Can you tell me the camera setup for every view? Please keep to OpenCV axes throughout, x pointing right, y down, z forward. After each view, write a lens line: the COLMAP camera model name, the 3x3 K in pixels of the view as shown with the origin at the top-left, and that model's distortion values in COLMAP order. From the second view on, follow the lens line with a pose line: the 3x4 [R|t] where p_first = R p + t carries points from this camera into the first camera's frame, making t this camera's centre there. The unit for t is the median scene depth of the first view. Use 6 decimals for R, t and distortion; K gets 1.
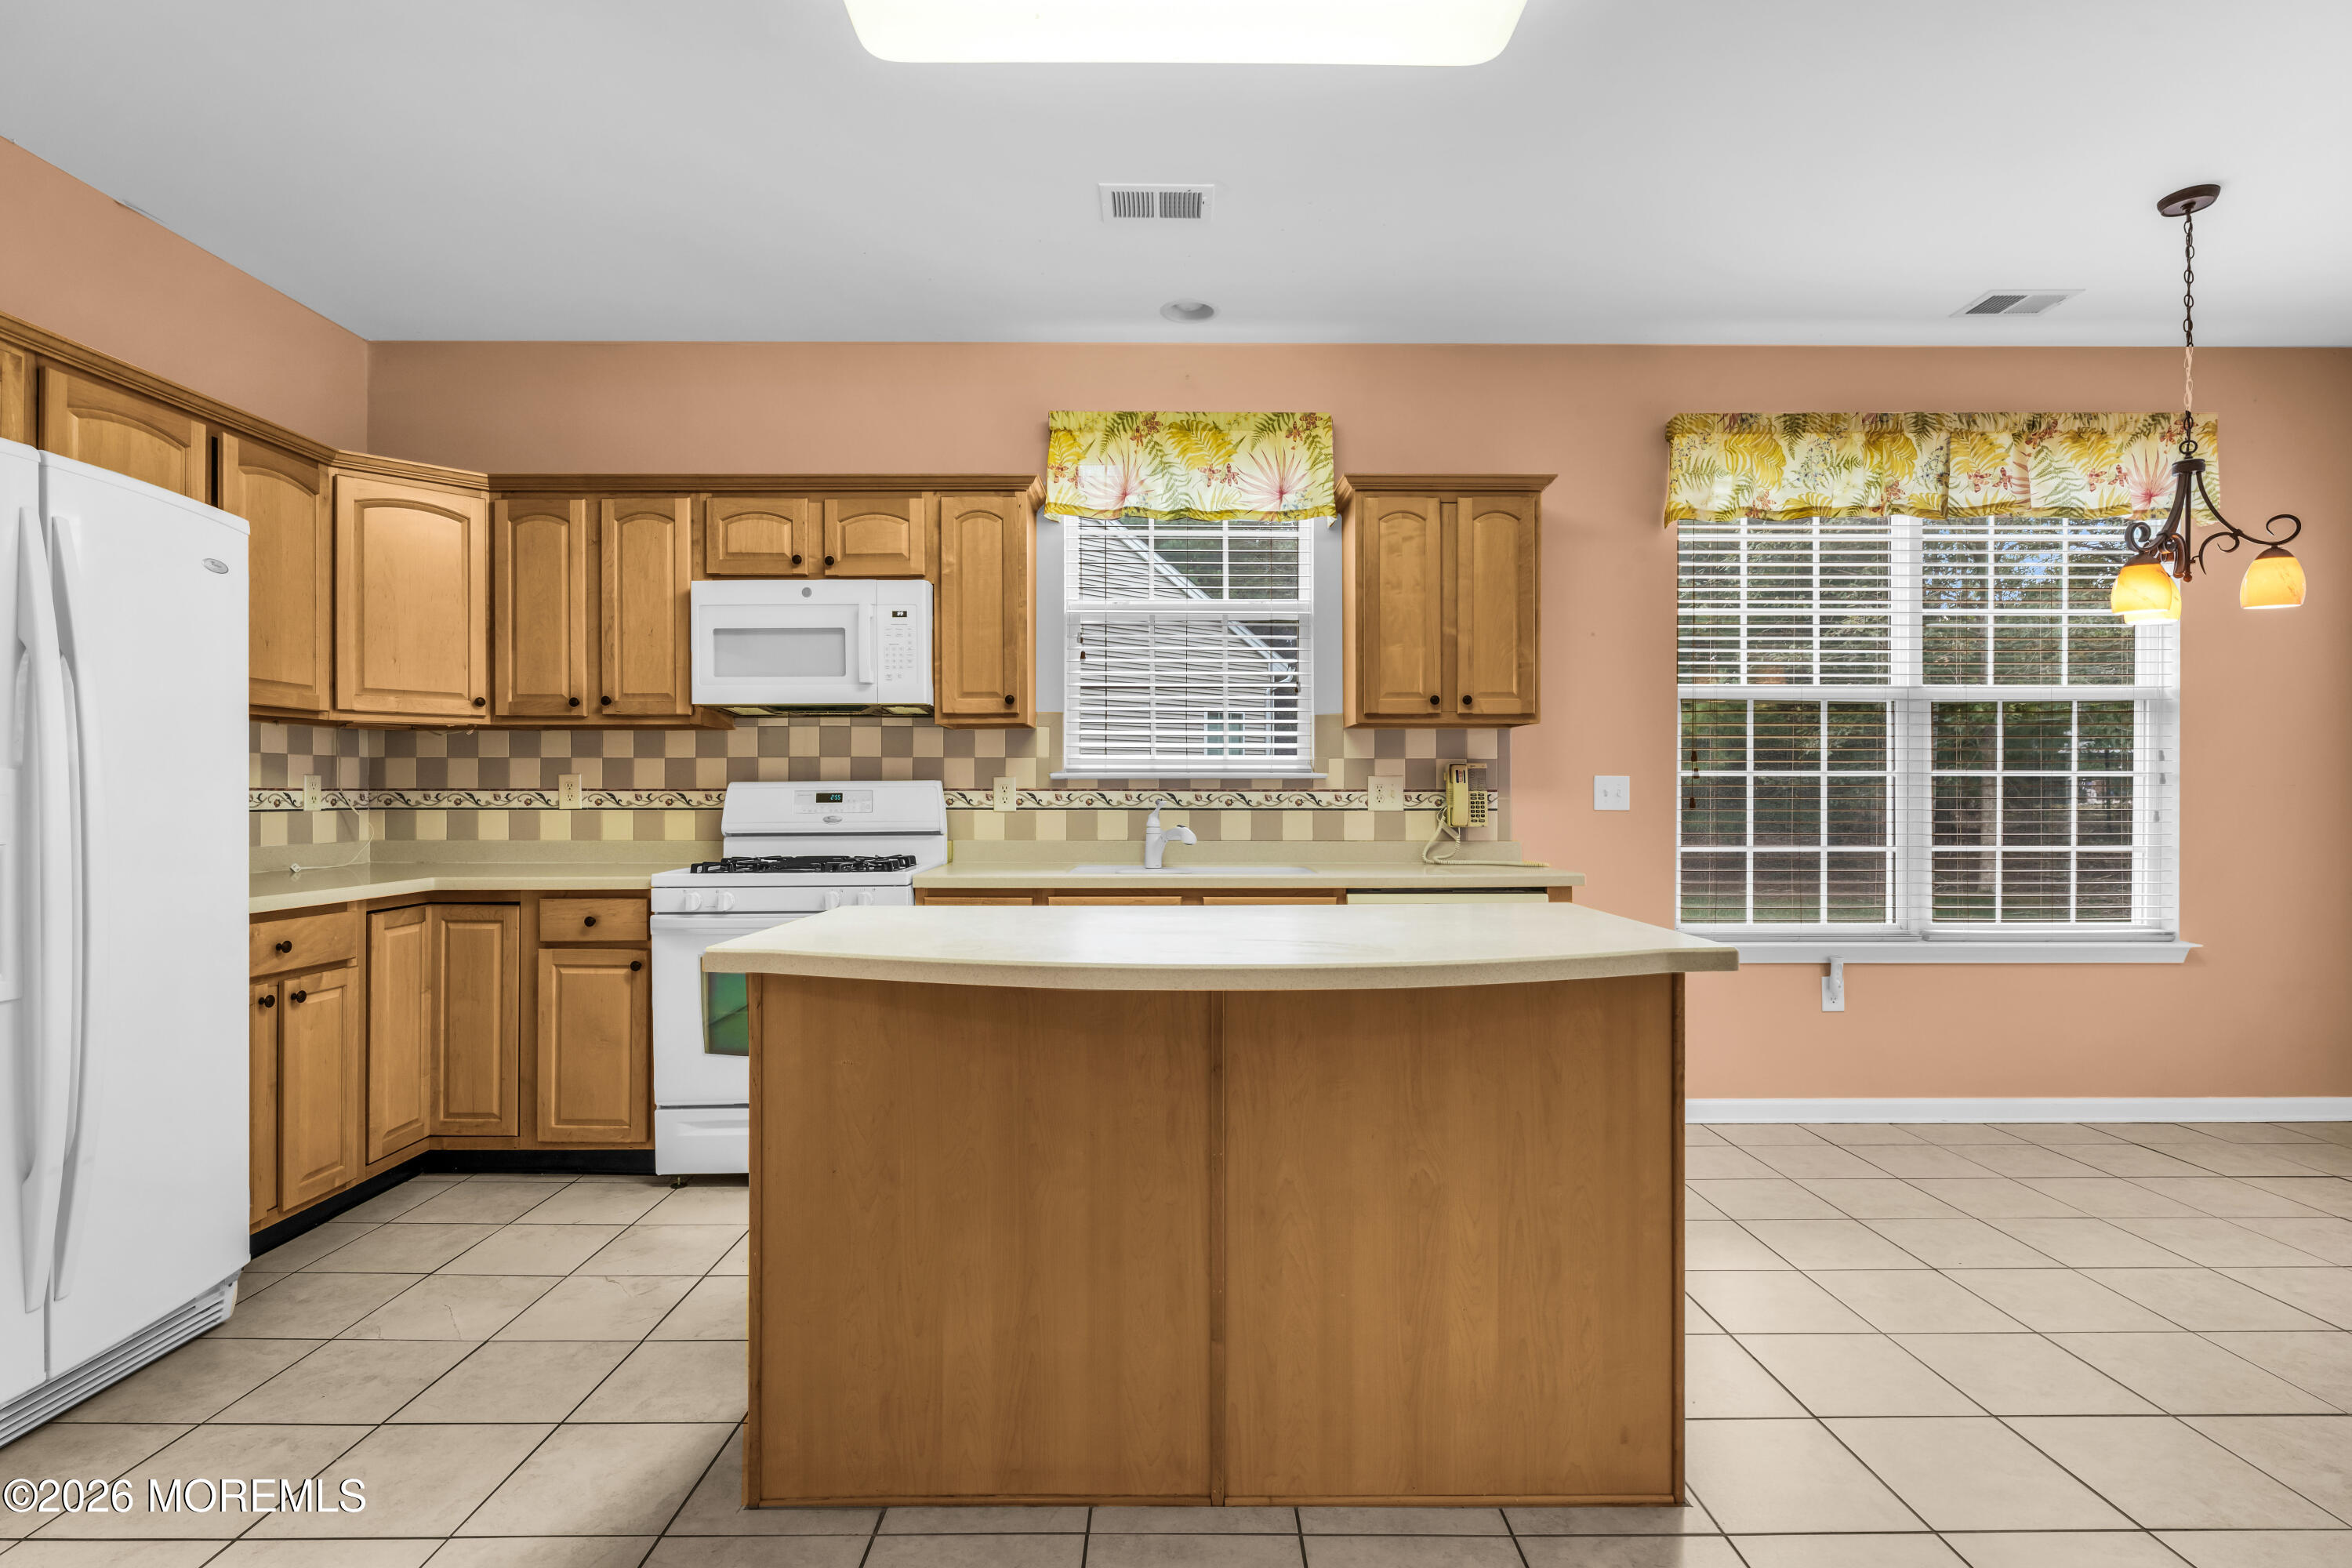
lens RADIAL K [[1151.2, 0, 1176.0], [0, 1151.2, 803.5], [0, 0, 1]] dist [-0.003183, 0.000774]
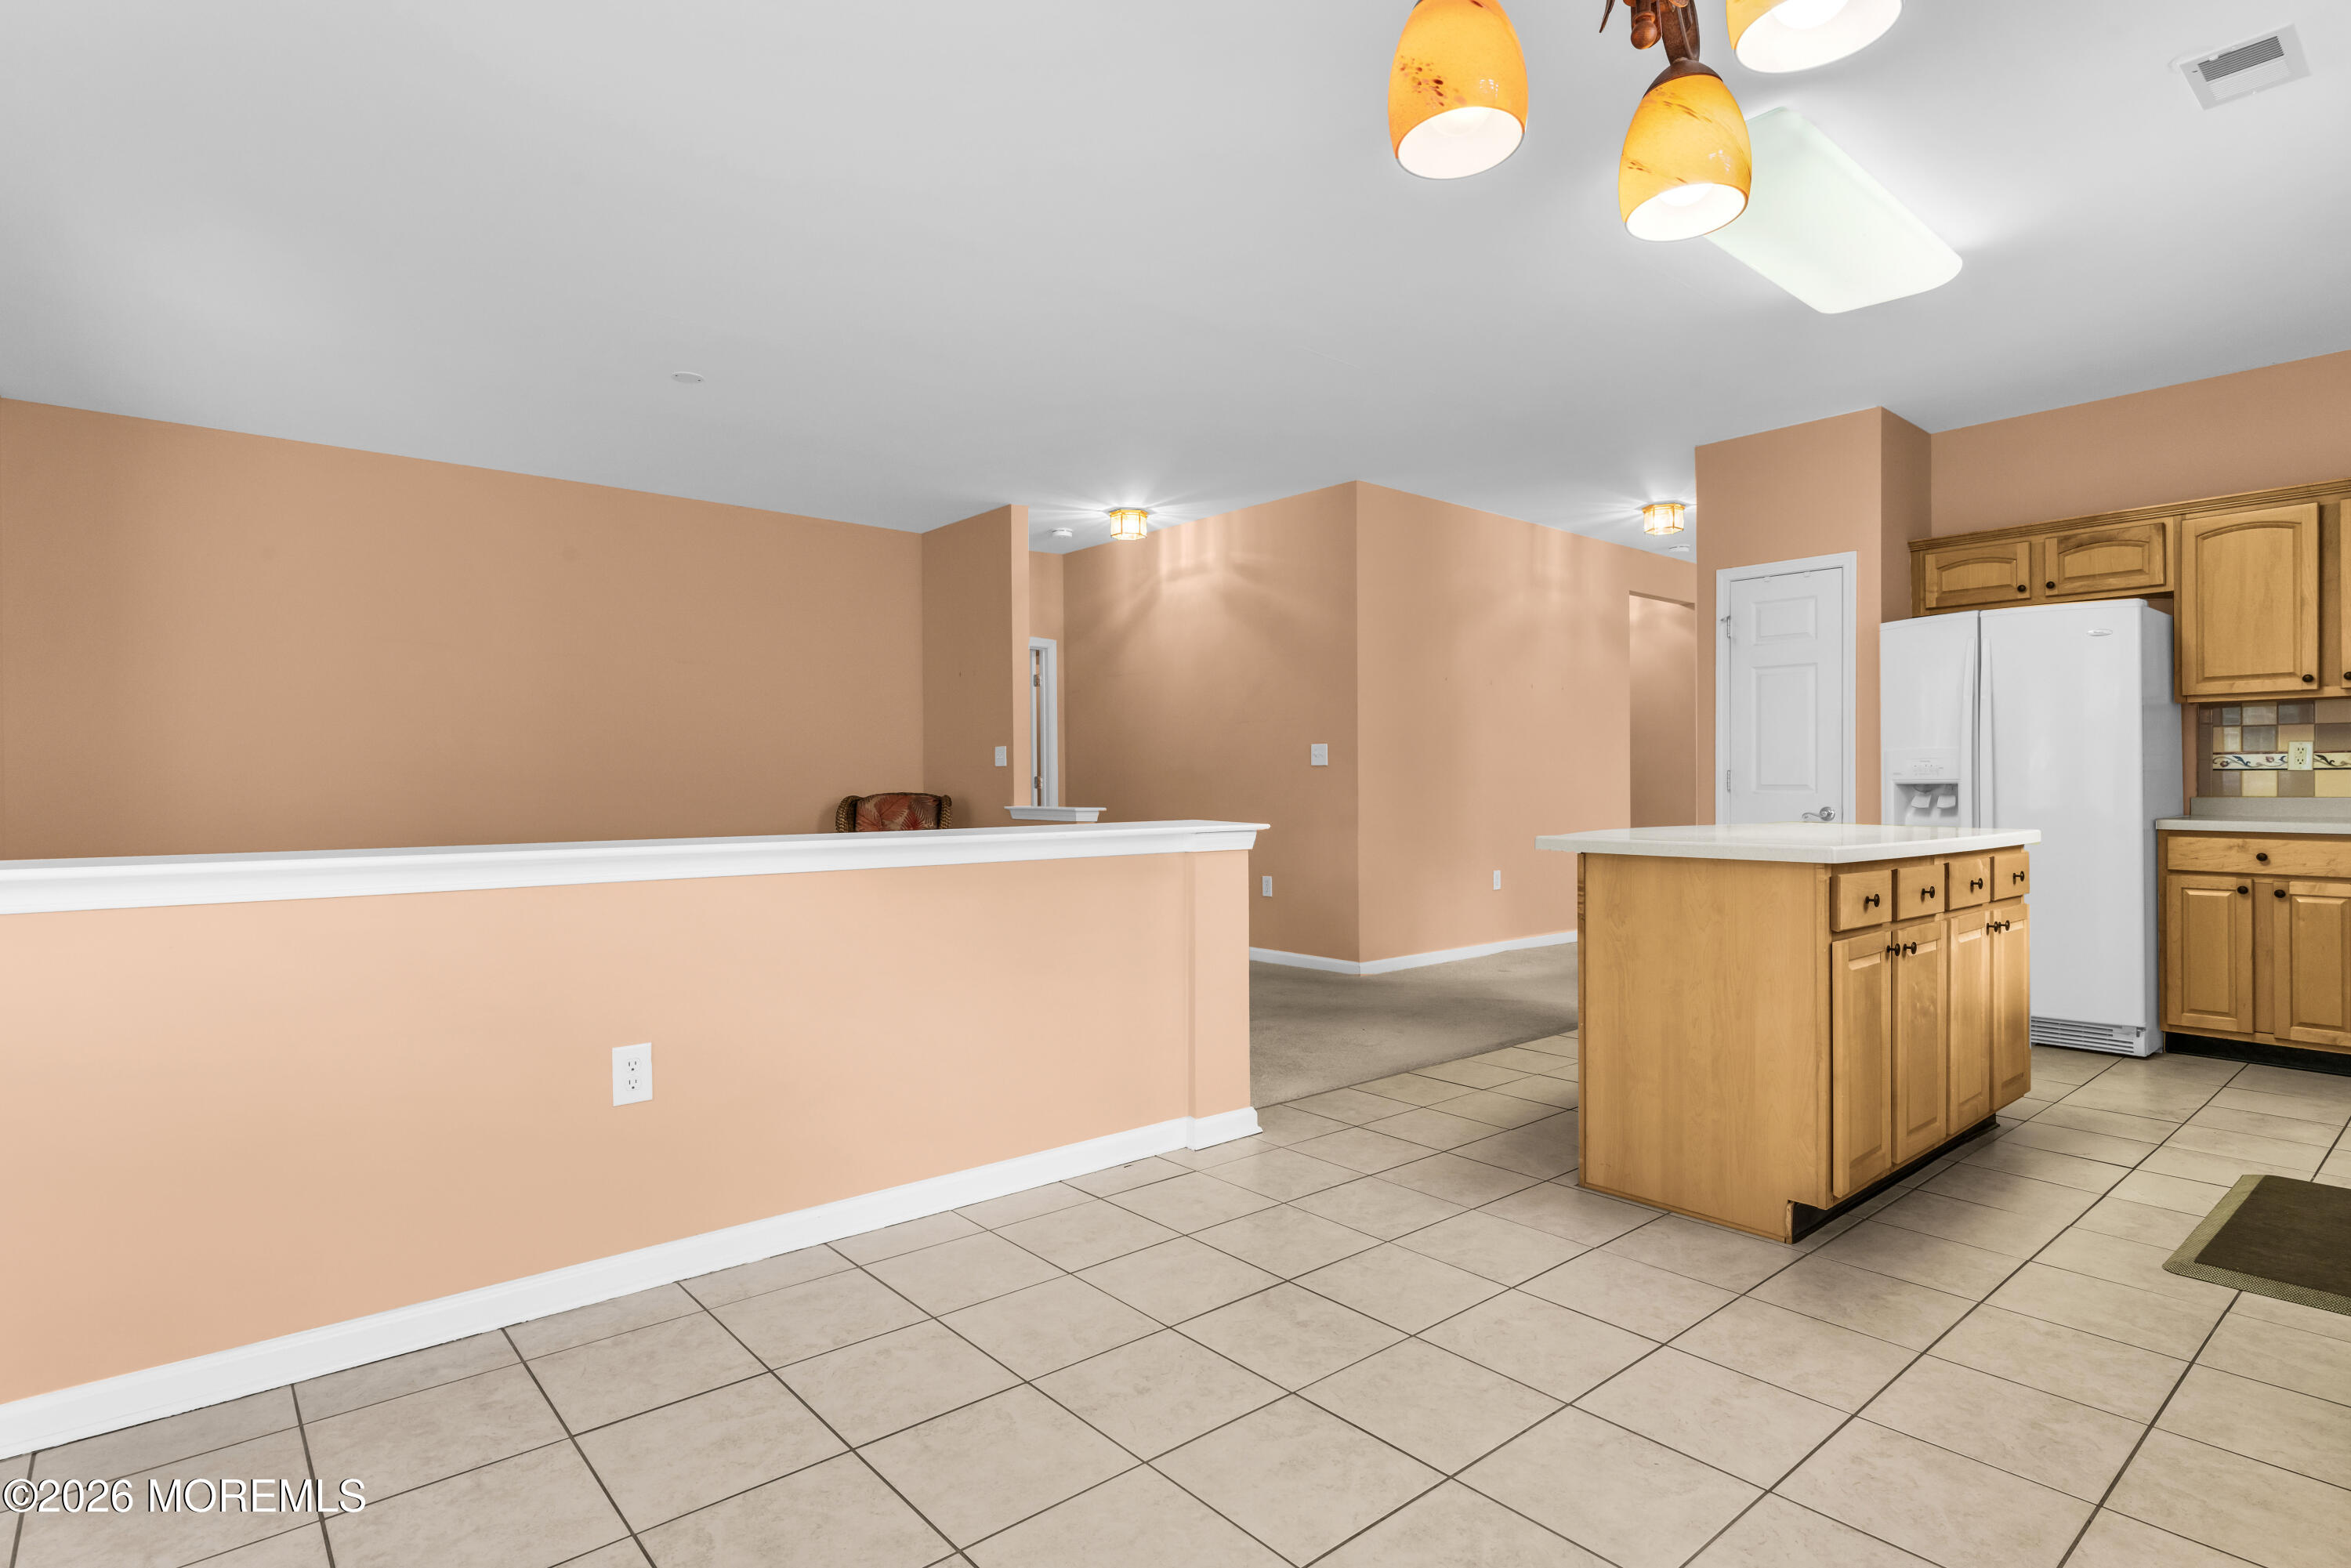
lens RADIAL K [[1183.7, 0, 1165.8], [0, 1183.7, 785.3], [0, 0, 1]] dist [-0.004053, -0.001228]
pose [[-0.768586, 0.005342, -0.639724, 0.924607], [0.000579, 0.999971, 0.007656, 0.013468], [0.639746, 0.005514, -0.768566, 0.901136]]
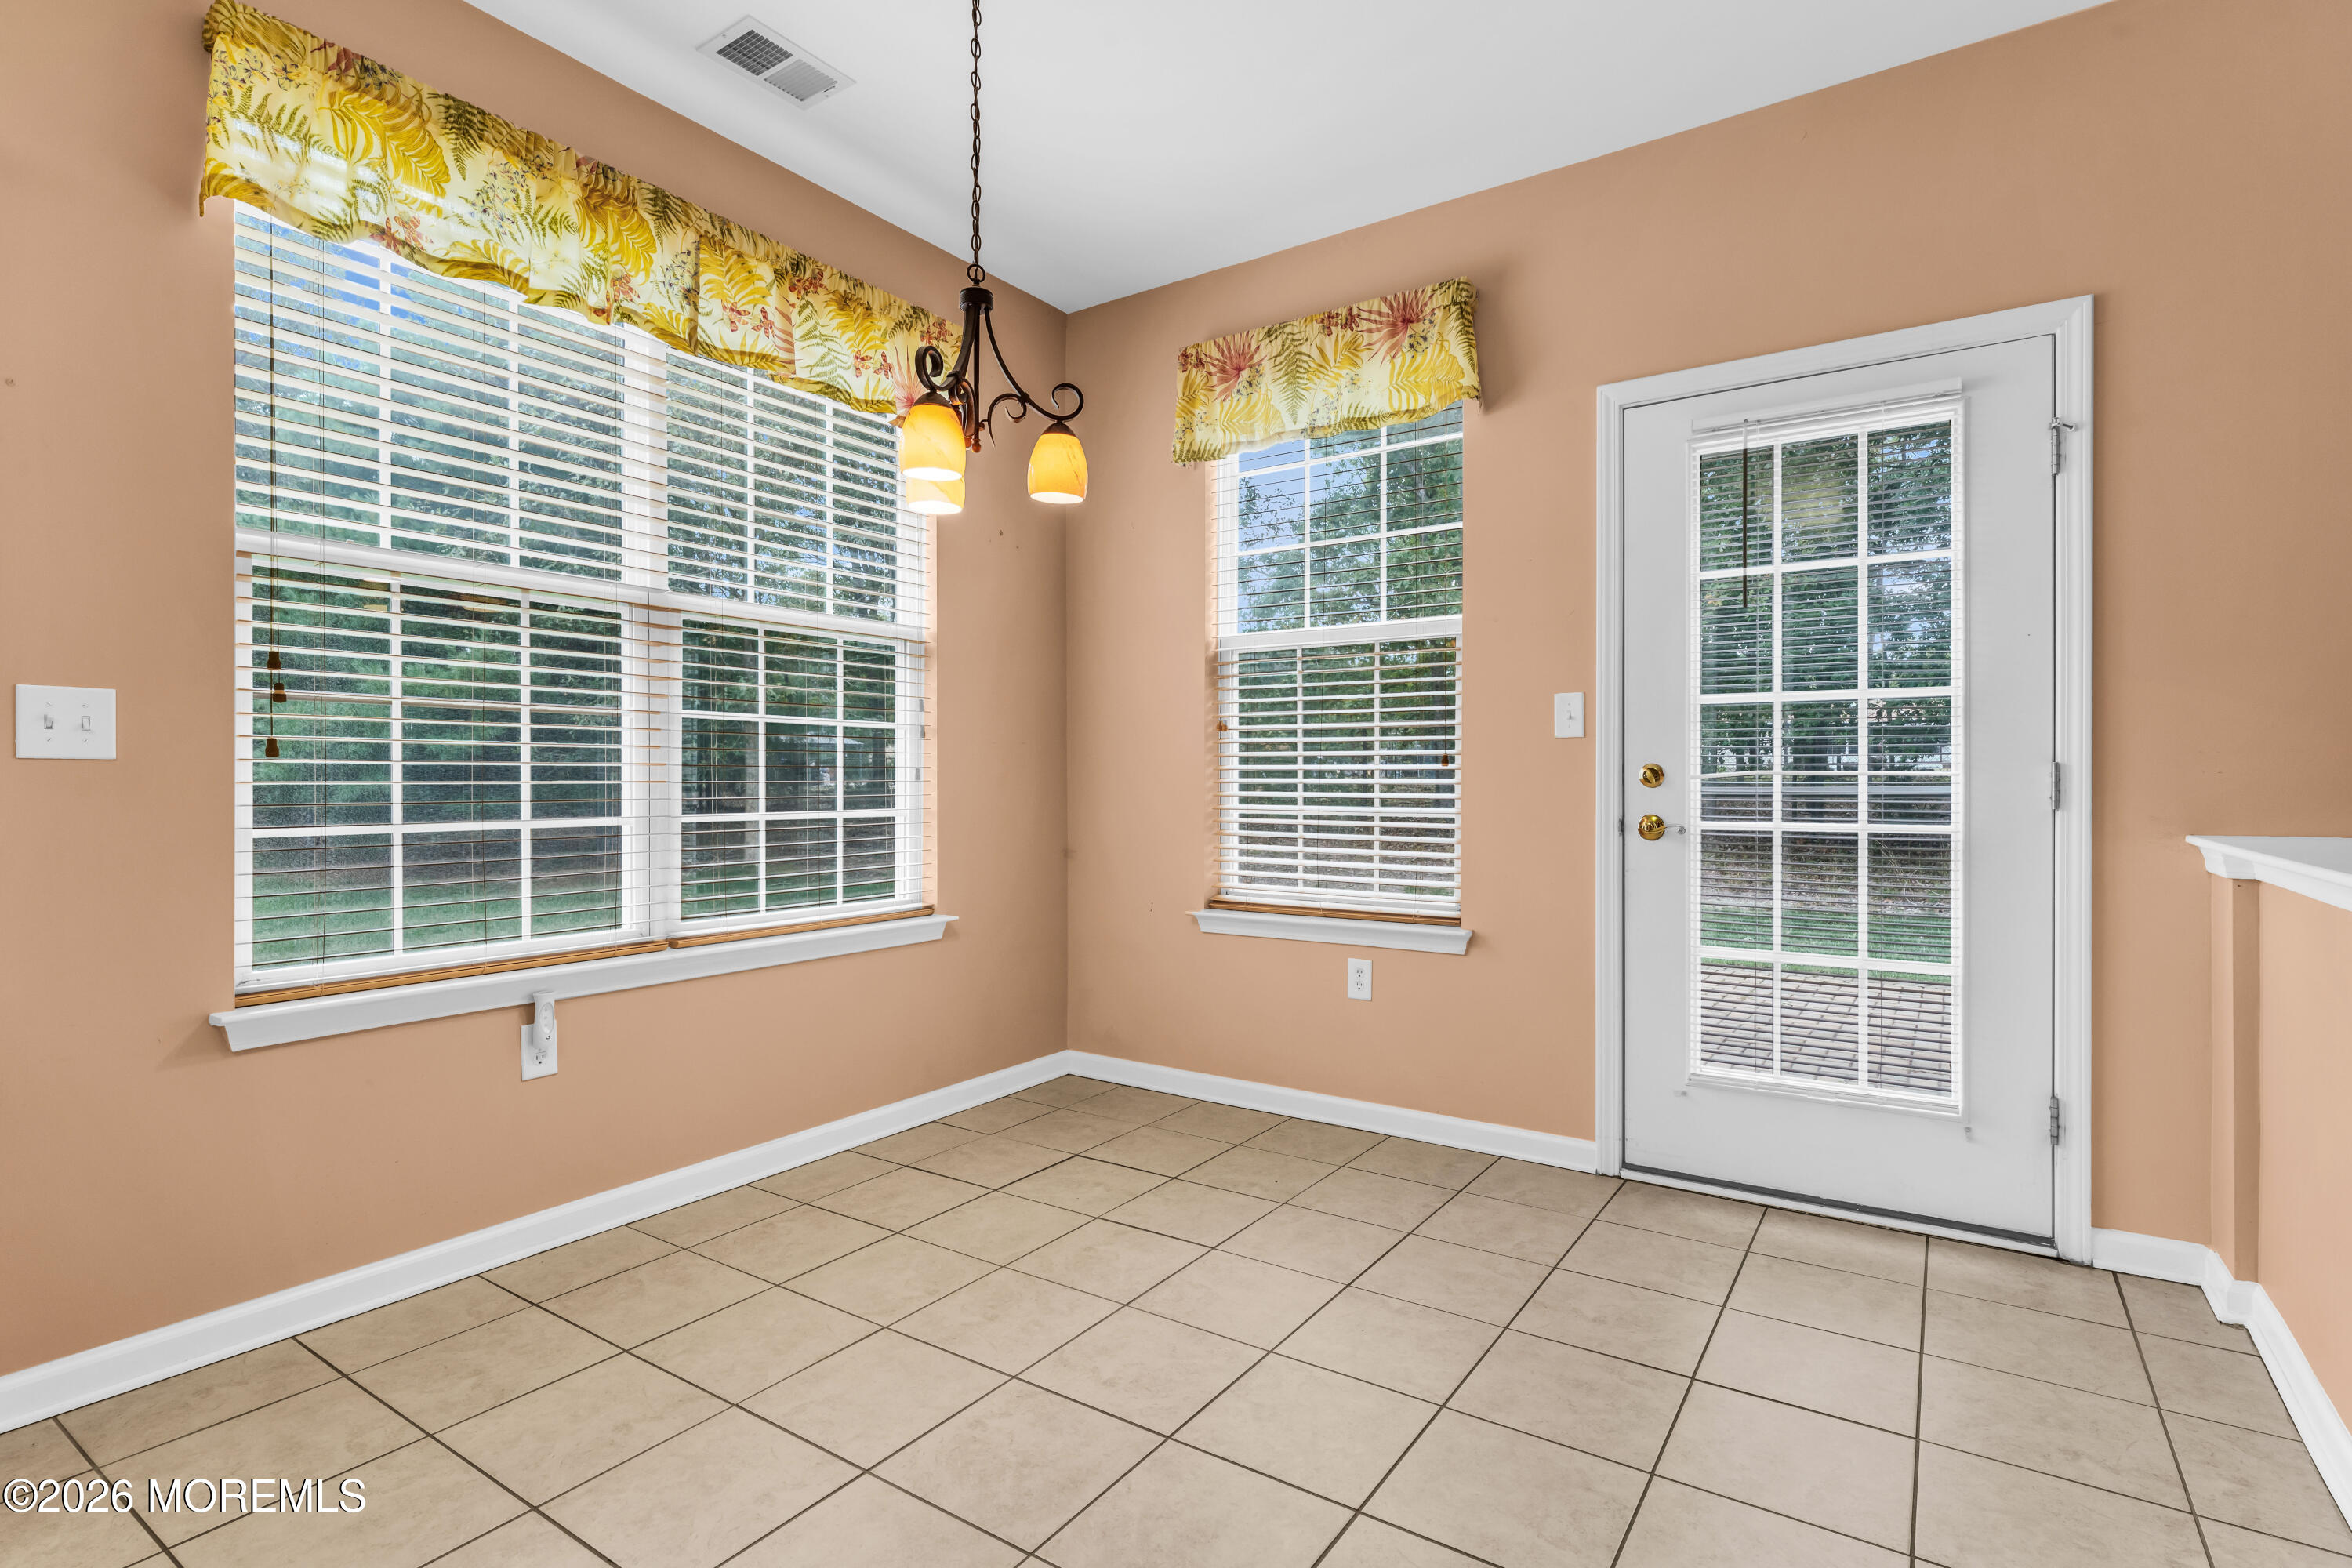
lens RADIAL K [[1151.2, 0, 1175.1], [0, 1151.2, 787.7], [0, 0, 1]] dist [-0.003183, 0.000774]
pose [[0.567694, -0.006417, 0.823214, 0.252134], [0.005516, 0.999977, 0.003991, 0.019578], [-0.823221, 0.002275, 0.567717, 0.353587]]
